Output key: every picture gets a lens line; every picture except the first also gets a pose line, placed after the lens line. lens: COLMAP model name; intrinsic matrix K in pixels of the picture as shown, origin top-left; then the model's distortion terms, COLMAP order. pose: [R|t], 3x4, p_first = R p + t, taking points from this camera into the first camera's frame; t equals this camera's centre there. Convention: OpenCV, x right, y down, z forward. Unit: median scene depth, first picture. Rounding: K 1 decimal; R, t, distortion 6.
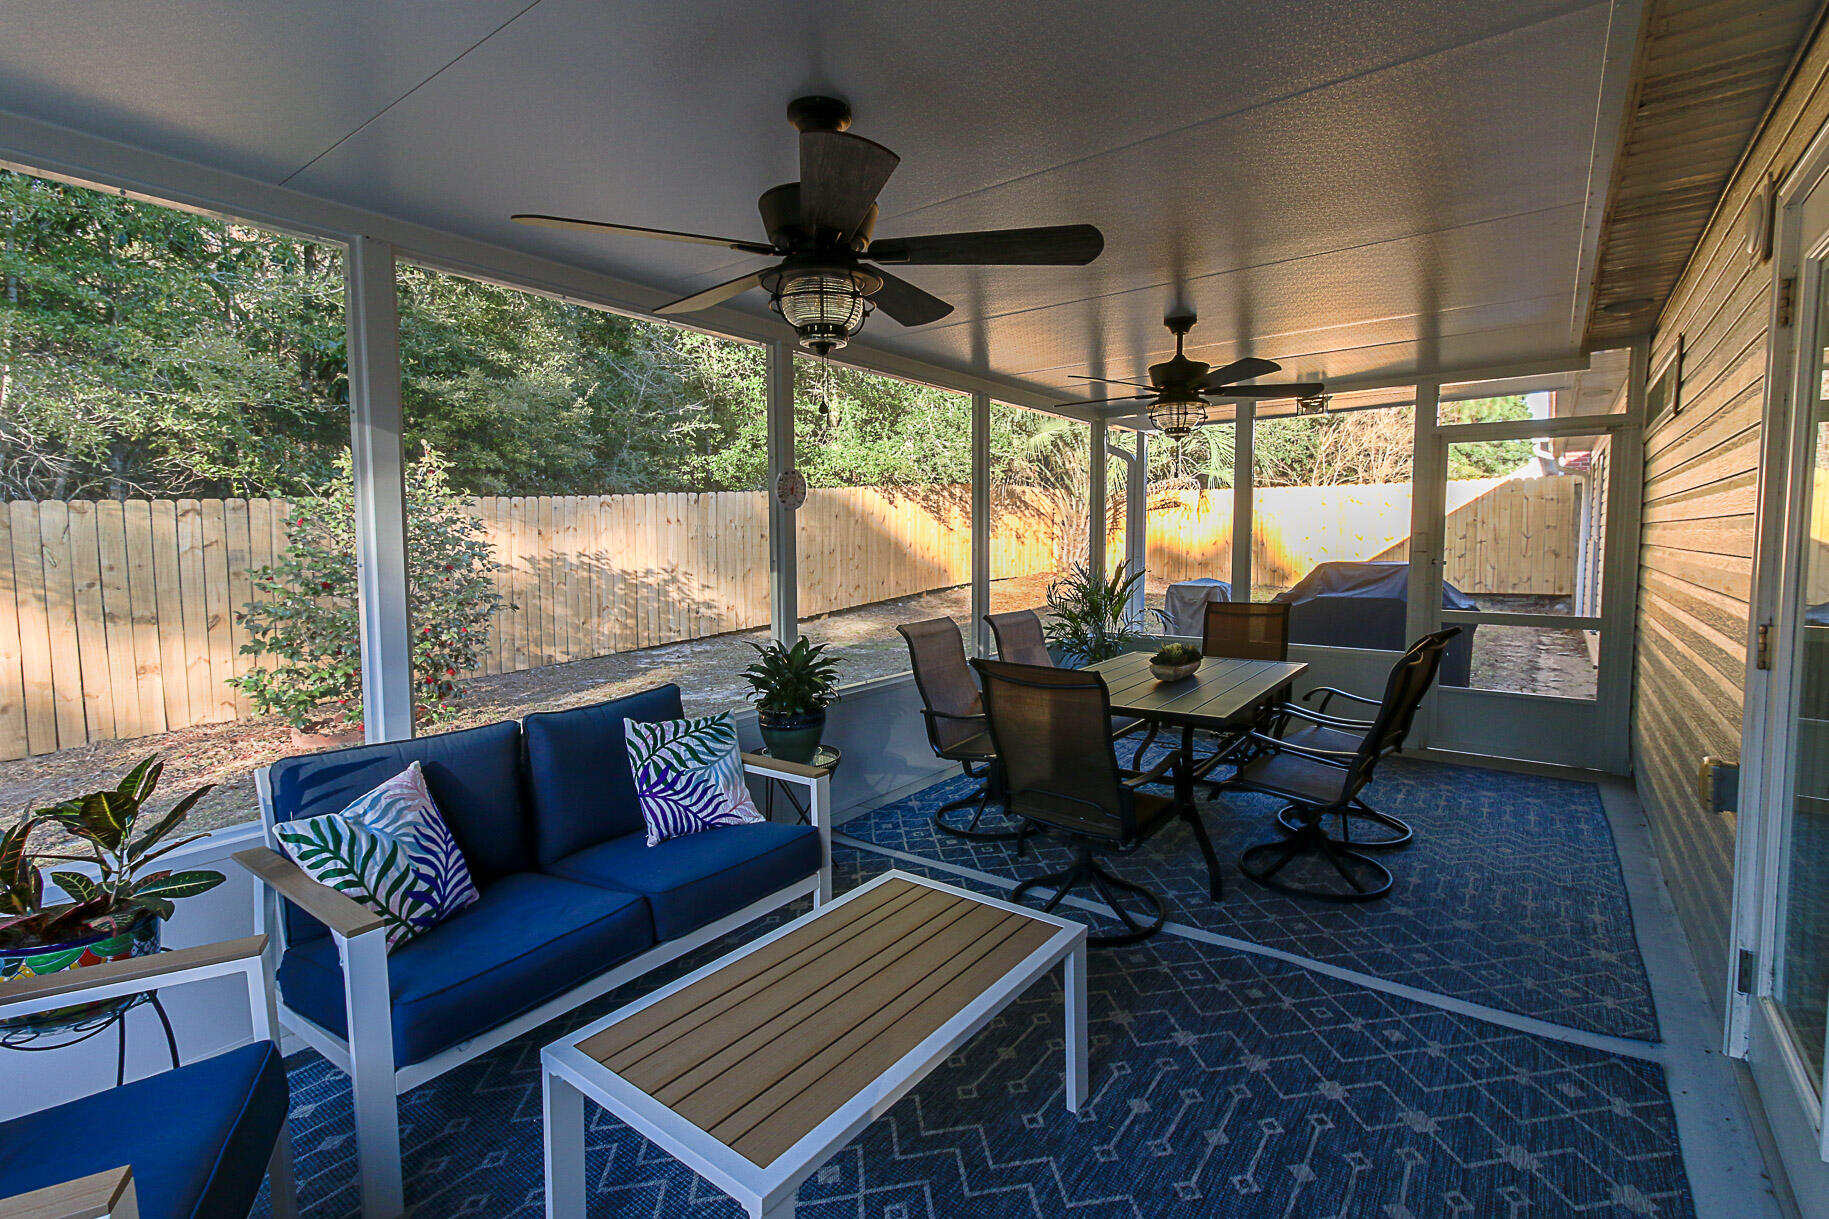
lens RADIAL K [[834.1, 0, 920.6], [0, 834.1, 584.1], [0, 0, 1]] dist [0.000886, -0.000081]
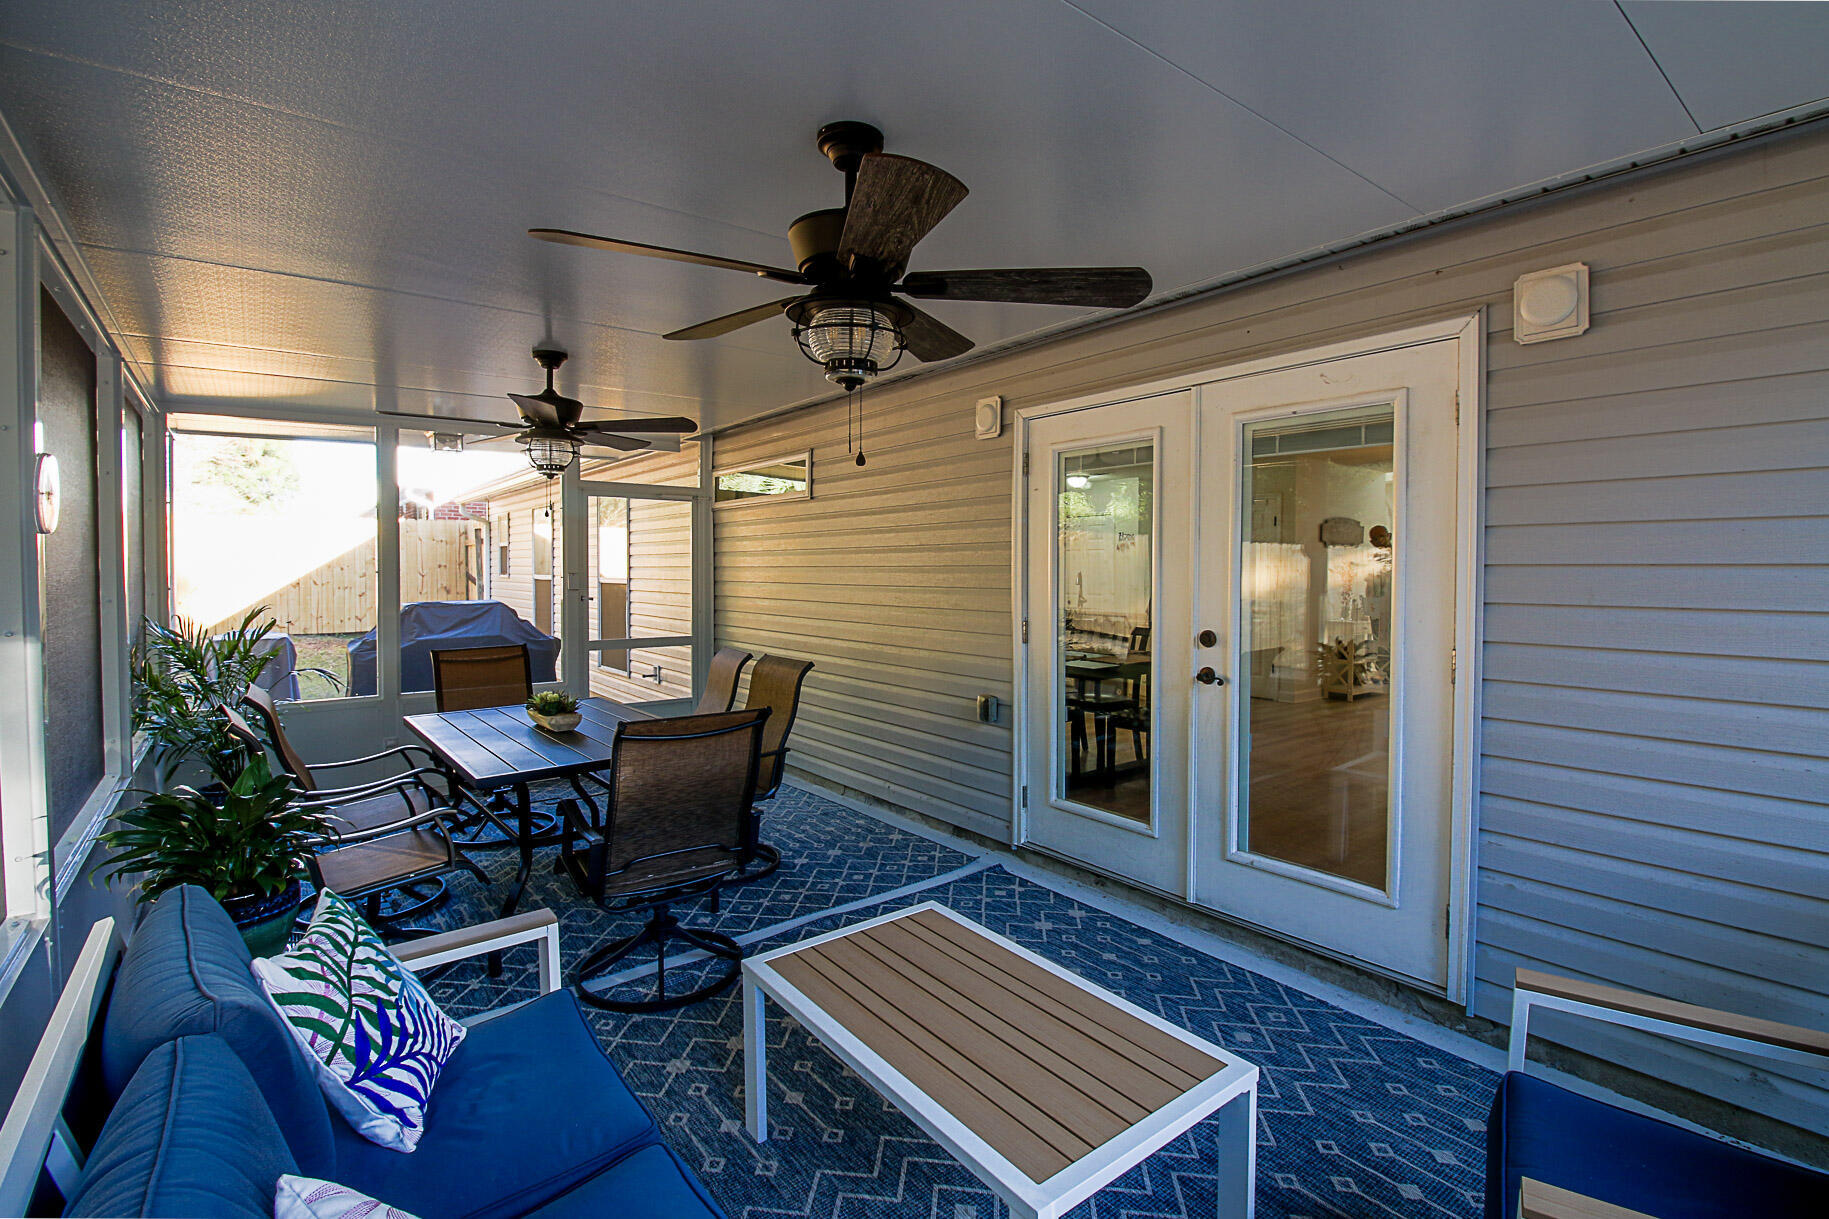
lens RADIAL K [[846.3, 0, 911.6], [0, 846.3, 579.0], [0, 0, 1]] dist [0.000424, 0.000069]
pose [[0.275819, -0.008038, 0.961176, -0.419036], [0.057001, 0.998342, -0.008008, -0.020708], [-0.959518, 0.056997, 0.275820, 0.279692]]
